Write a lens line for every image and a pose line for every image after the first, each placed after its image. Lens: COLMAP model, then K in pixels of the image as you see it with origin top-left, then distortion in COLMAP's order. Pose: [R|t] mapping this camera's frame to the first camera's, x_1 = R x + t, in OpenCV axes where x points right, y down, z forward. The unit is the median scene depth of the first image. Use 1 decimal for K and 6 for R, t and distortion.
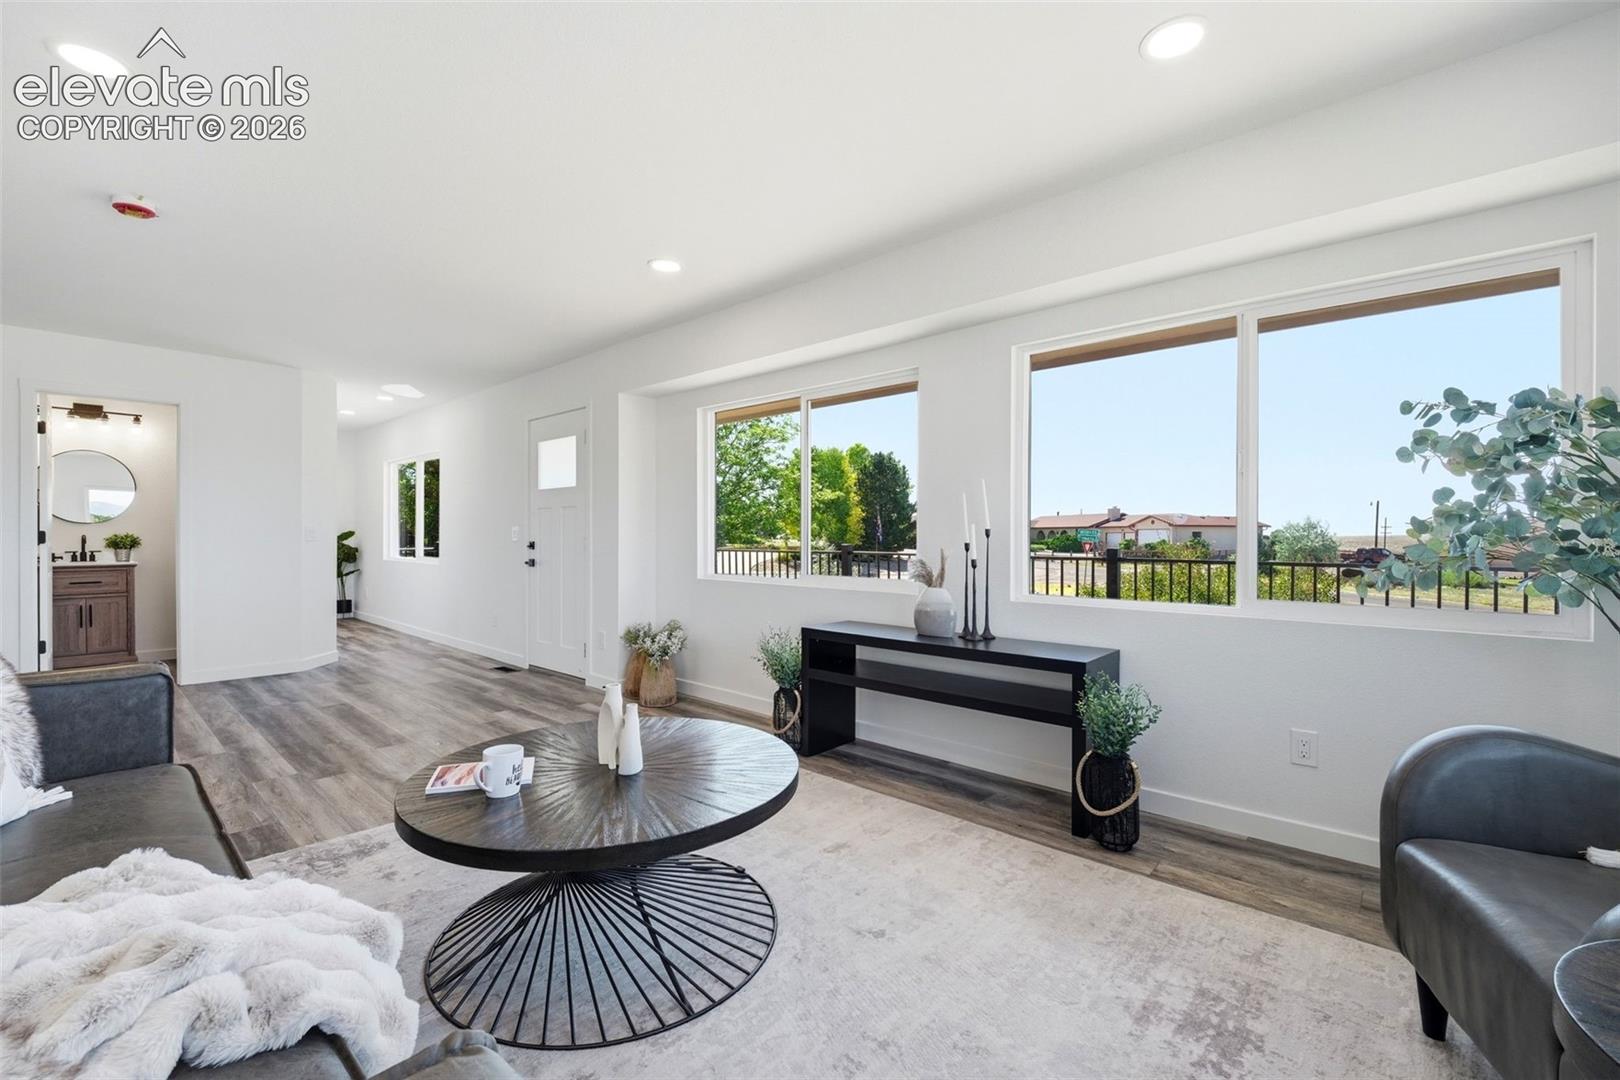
lens RADIAL K [[673.5, 0, 810.0], [0, 673.5, 540.0], [0, 0, 1]] dist [0.011422, -0.020320]
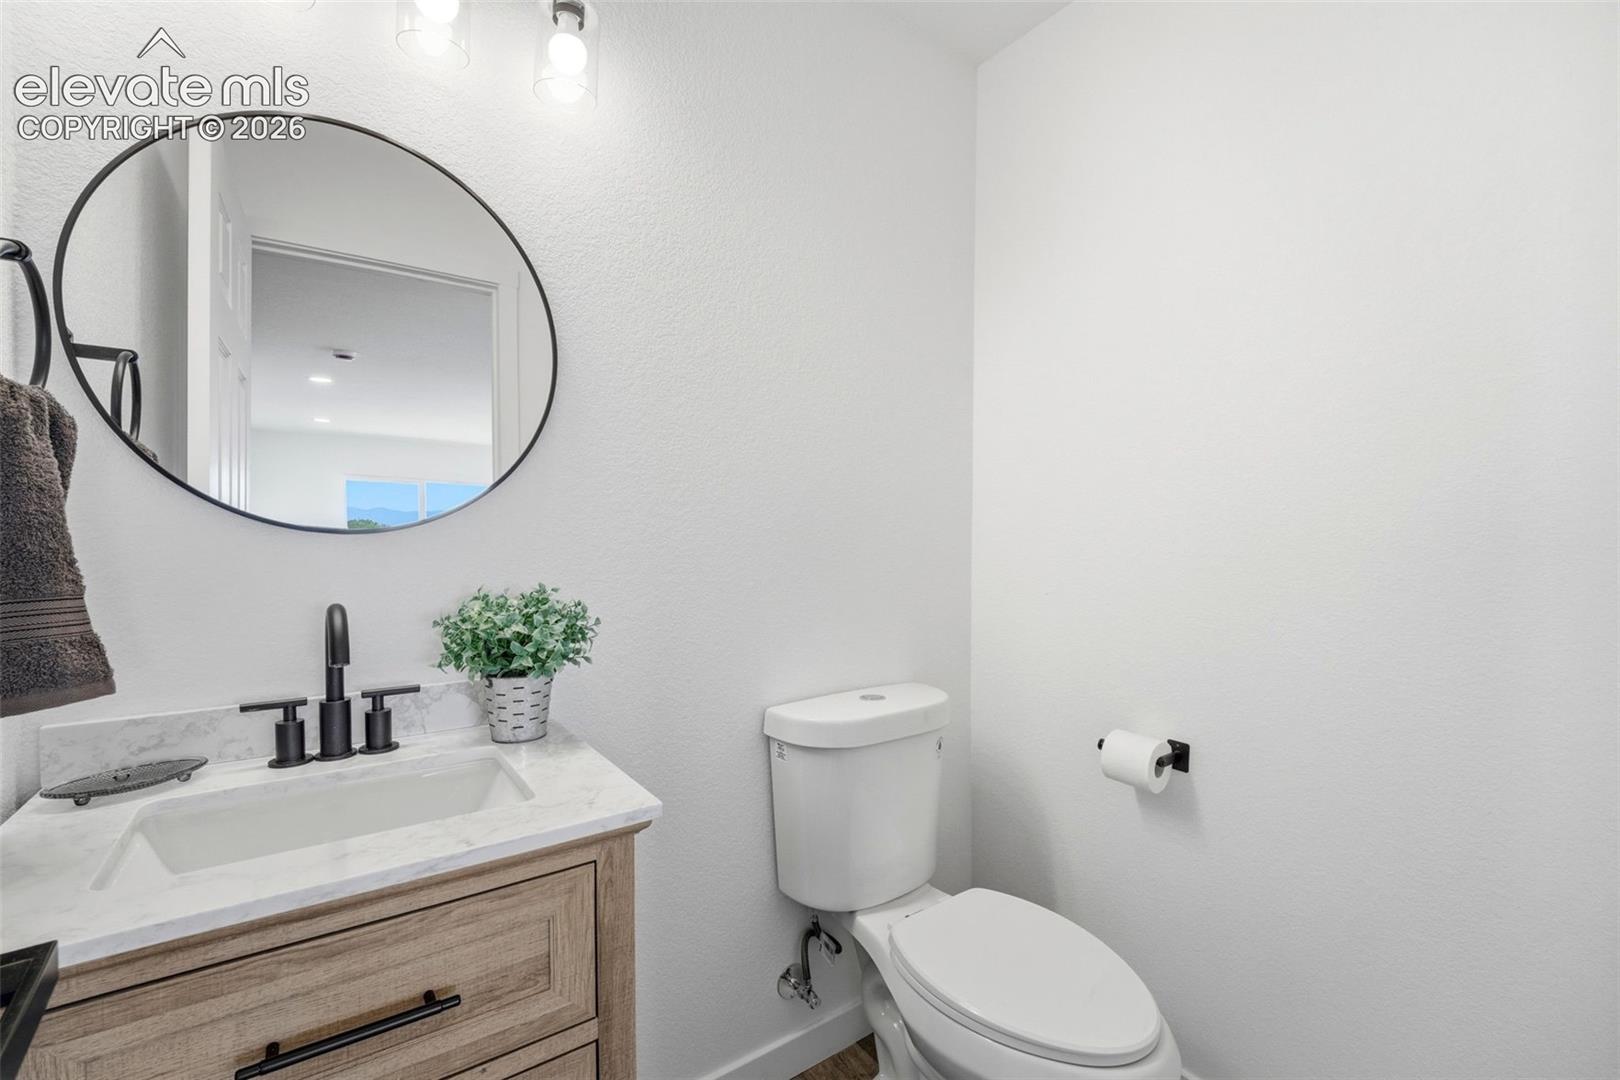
lens RADIAL K [[673.5, 0, 810.0], [0, 673.5, 540.0], [0, 0, 1]] dist [0.011422, -0.020320]
pose [[0.975070, -0.002795, -0.221880, -0.931454], [0.002201, 0.999993, -0.002922, -0.024112], [0.221887, 0.002361, 0.975070, 0.851678]]
